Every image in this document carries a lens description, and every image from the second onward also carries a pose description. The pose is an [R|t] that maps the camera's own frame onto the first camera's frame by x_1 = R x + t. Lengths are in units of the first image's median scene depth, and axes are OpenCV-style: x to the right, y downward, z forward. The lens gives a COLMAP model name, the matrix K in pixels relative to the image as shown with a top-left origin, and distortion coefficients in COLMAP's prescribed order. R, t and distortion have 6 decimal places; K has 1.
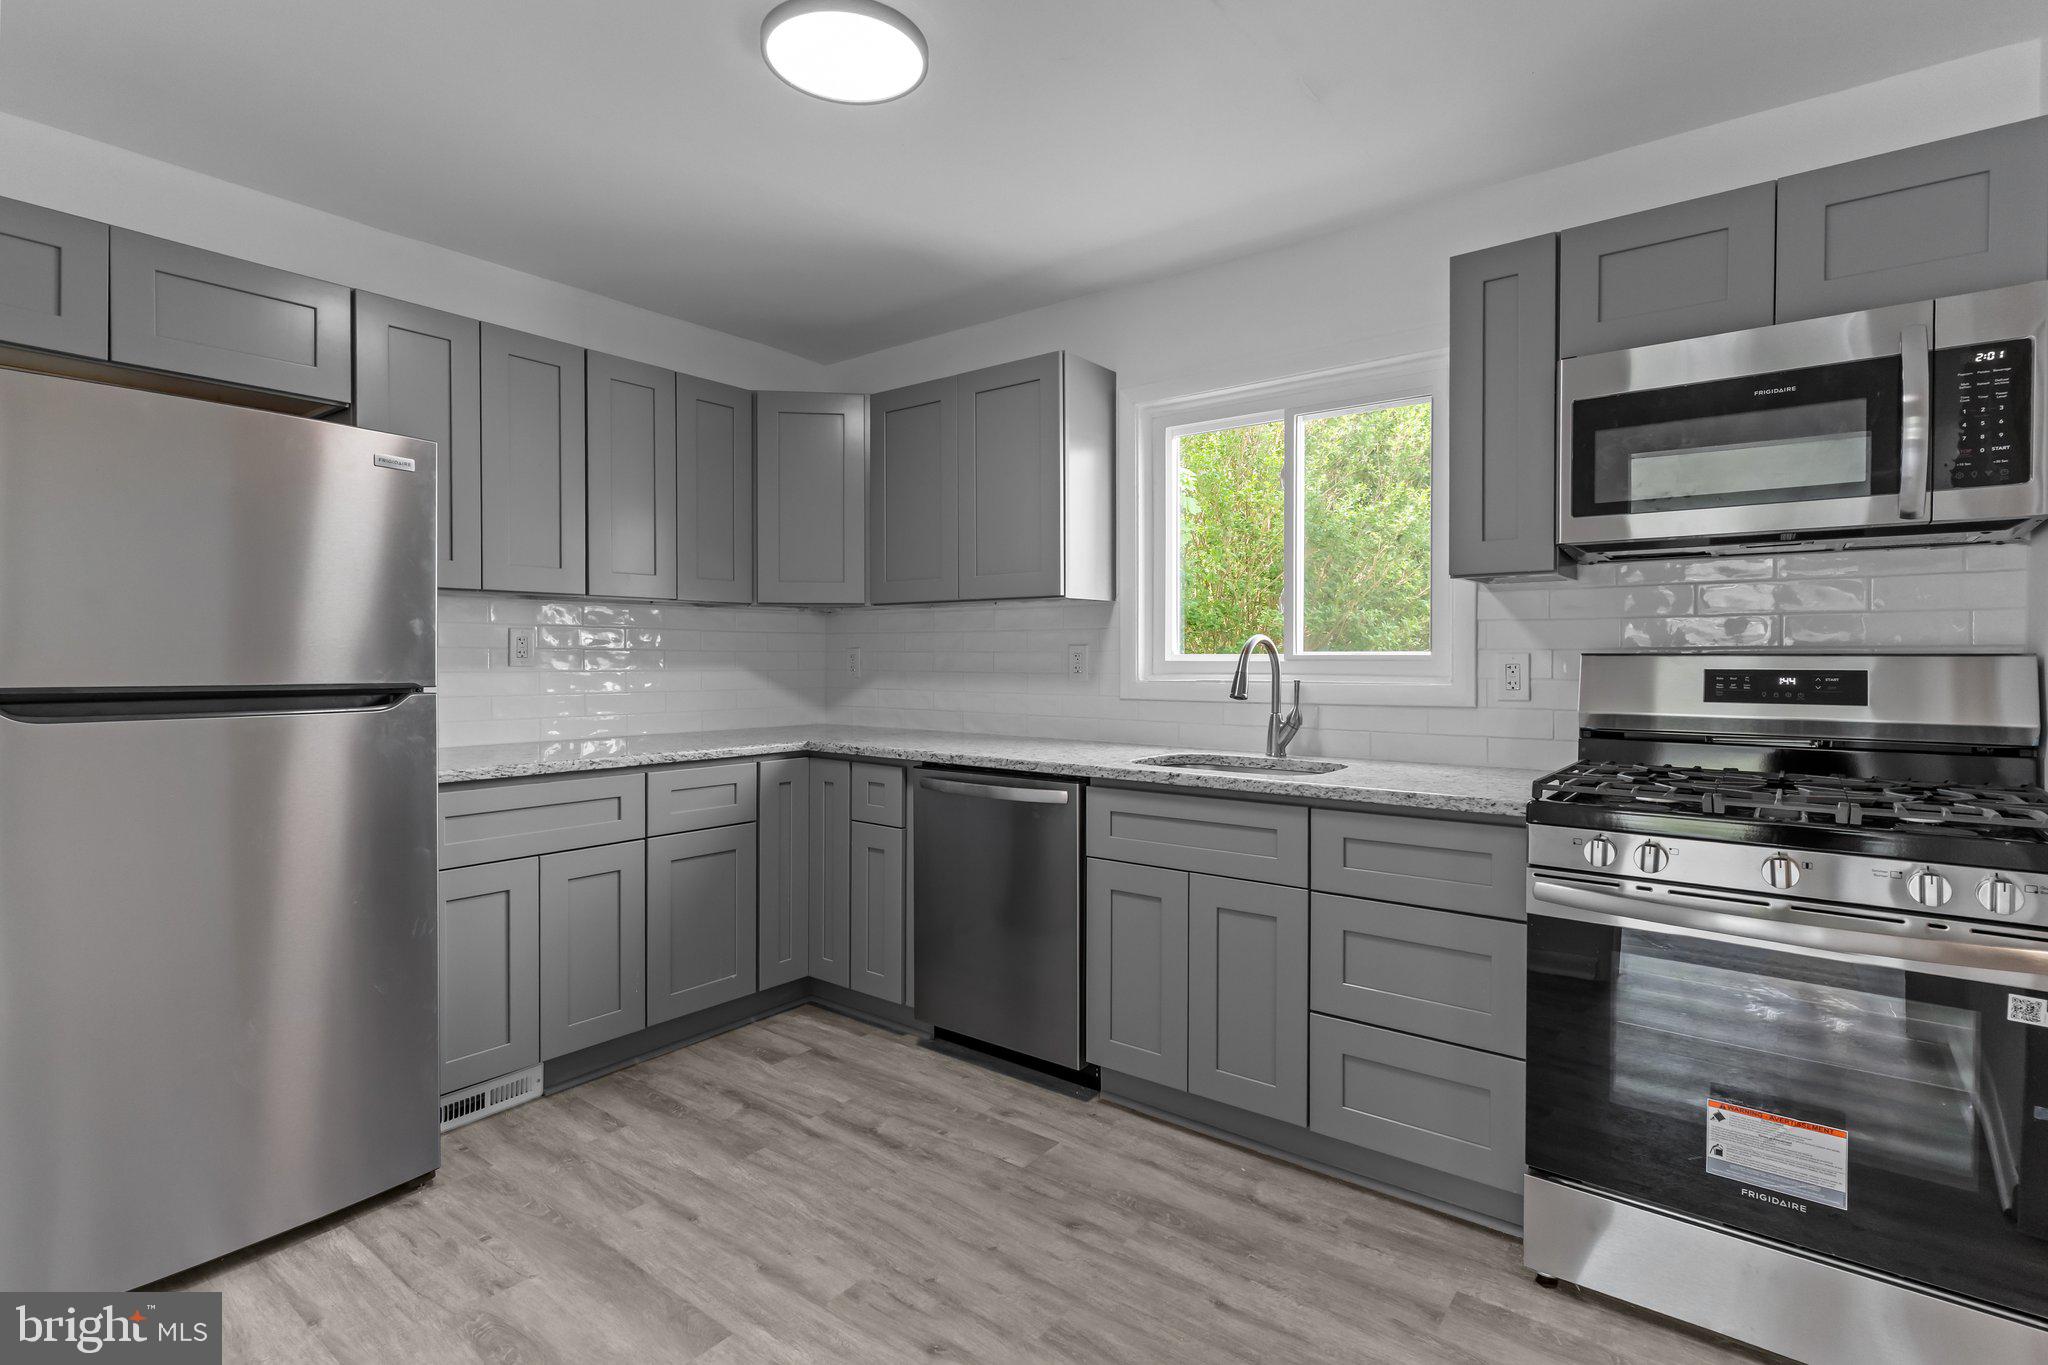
lens RADIAL K [[979.1, 0, 1027.2], [0, 979.1, 666.3], [0, 0, 1]] dist [0.002072, -0.000653]
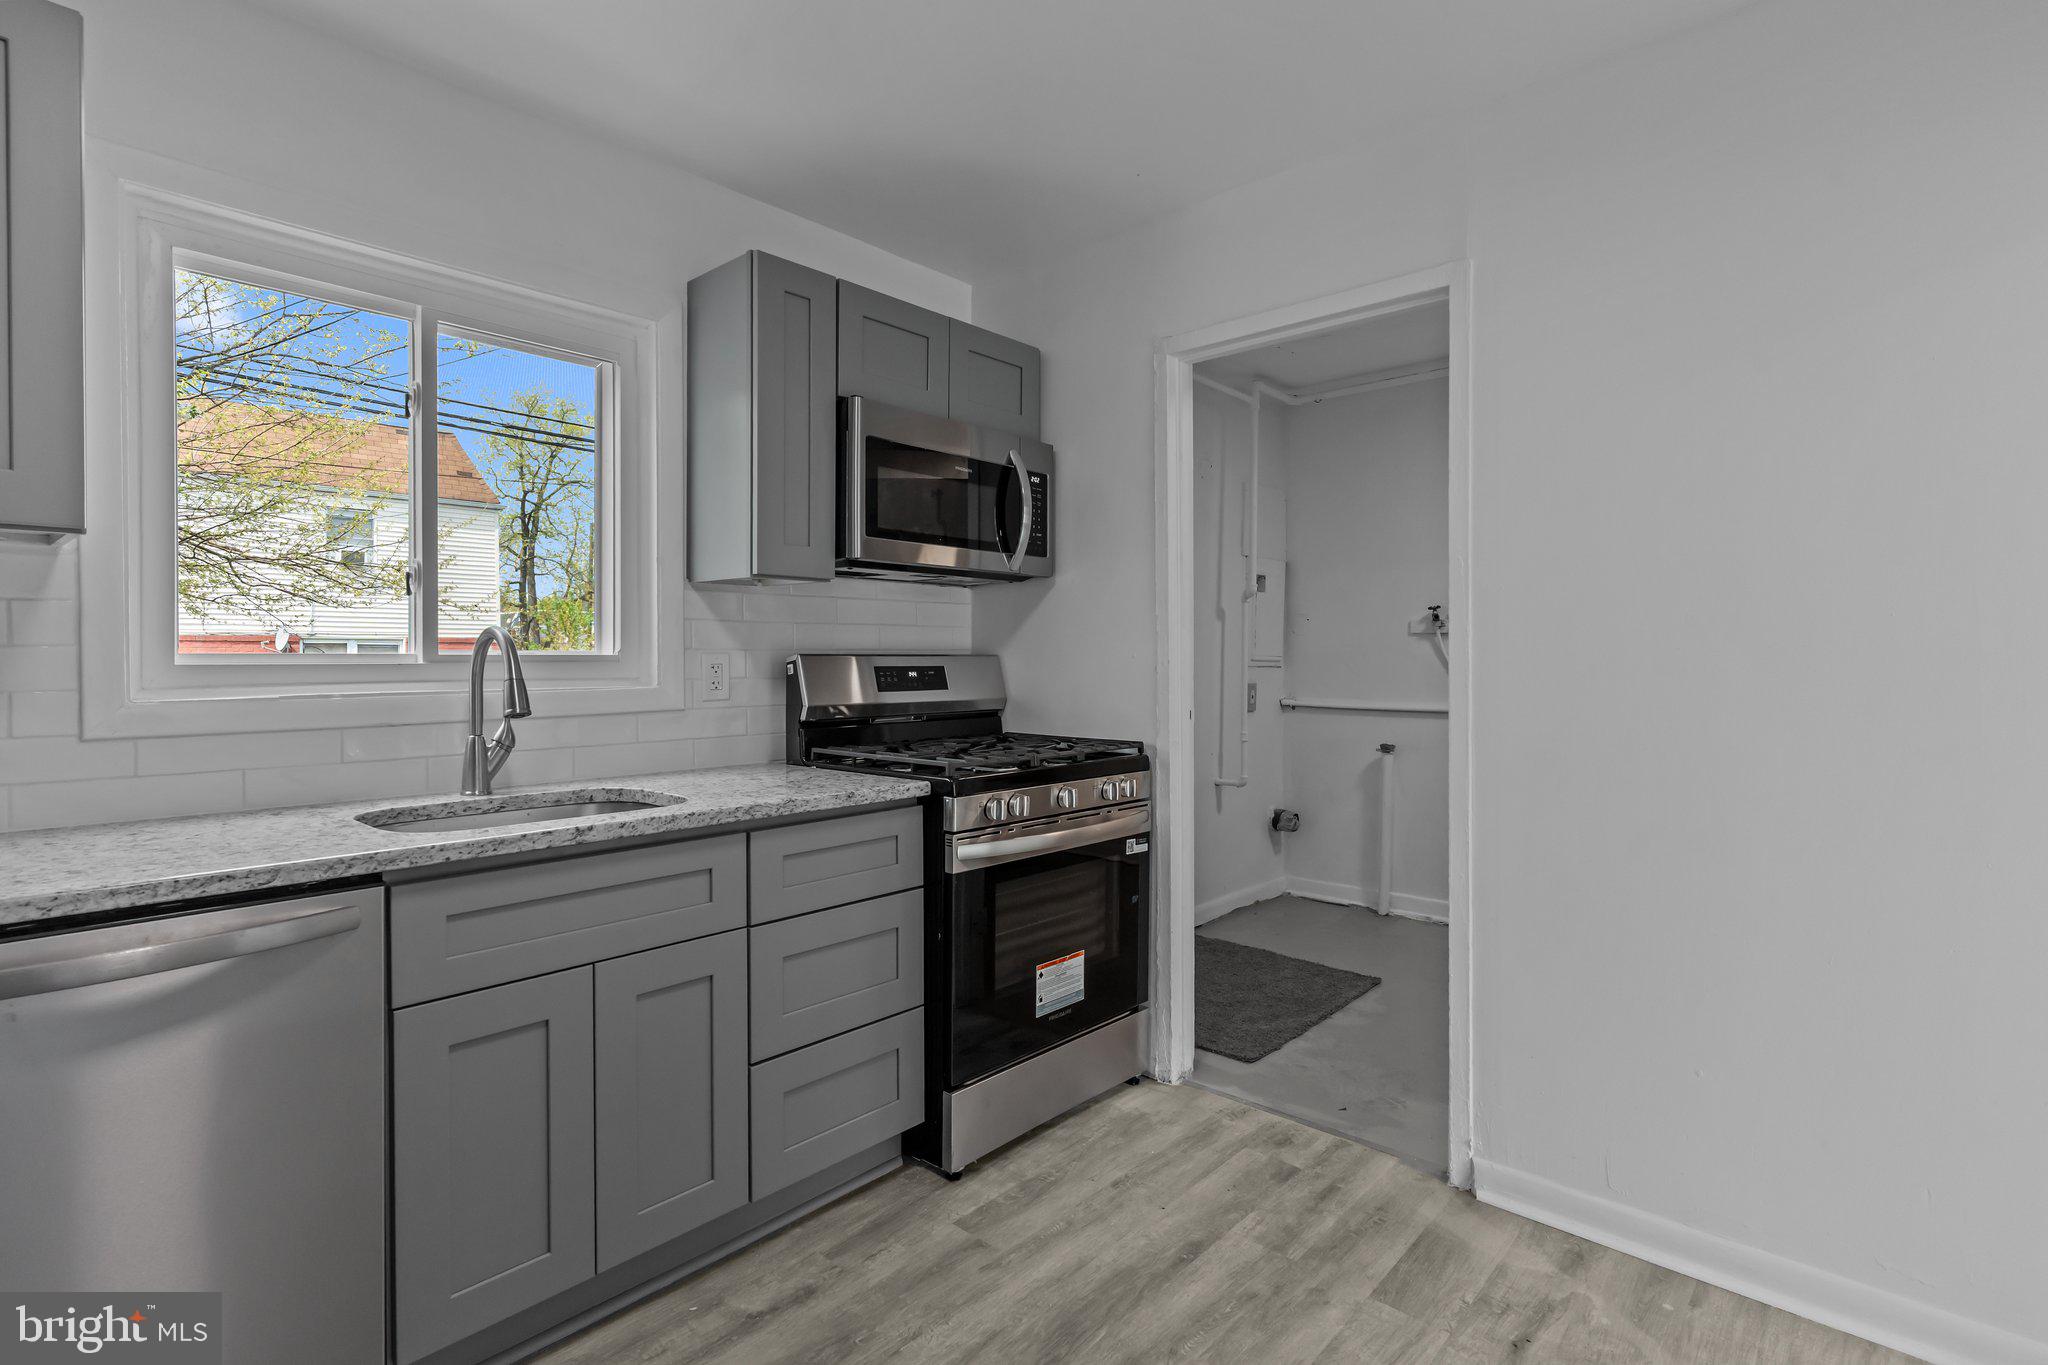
lens RADIAL K [[979.1, 0, 1027.2], [0, 979.1, 666.3], [0, 0, 1]] dist [0.002072, -0.000653]
pose [[0.075955, -0.010774, 0.997053, -0.521553], [0.009704, 0.999902, 0.010066, -0.007881], [-0.997064, 0.008911, 0.076052, 0.645686]]
